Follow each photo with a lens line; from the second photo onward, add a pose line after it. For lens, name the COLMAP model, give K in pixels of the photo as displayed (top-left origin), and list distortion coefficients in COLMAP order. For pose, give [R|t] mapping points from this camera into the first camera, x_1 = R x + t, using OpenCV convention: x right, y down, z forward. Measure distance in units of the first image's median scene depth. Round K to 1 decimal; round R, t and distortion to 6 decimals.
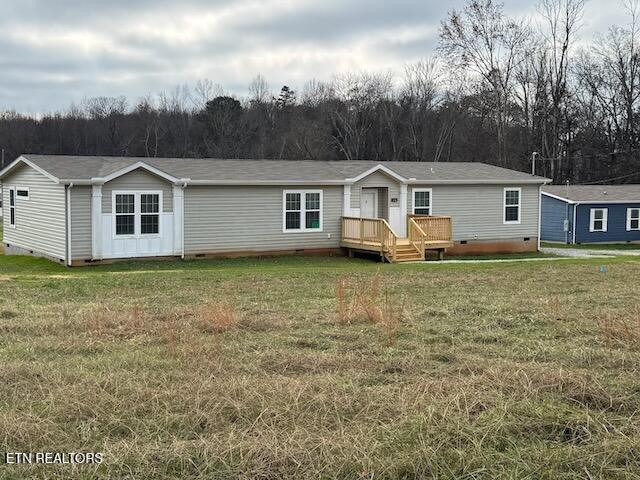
lens RADIAL K [[864.0, 0, 320.0], [0, 864.0, 240.0], [0, 0, 1]] dist [0.113119, 0.008577]
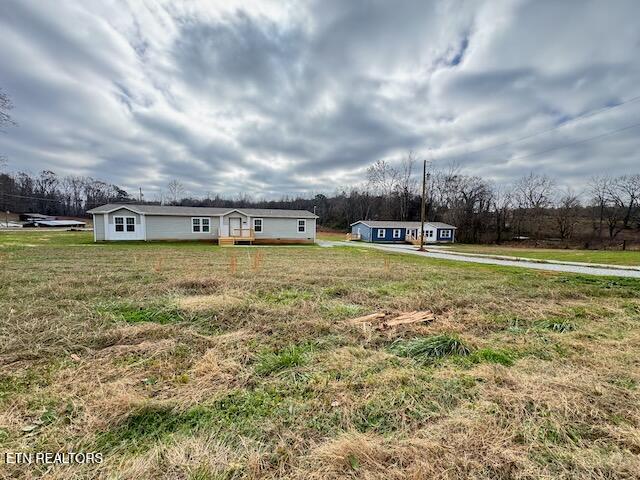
lens RADIAL K [[252.9, 0, 320.0], [0, 252.9, 240.0], [0, 0, 1]] dist [0.001287, -0.000009]
pose [[0.980987, 0.035741, -0.190754, 0.502384], [-0.033709, 0.999335, 0.013890, -0.011132], [0.191124, -0.007196, 0.981540, 0.286682]]
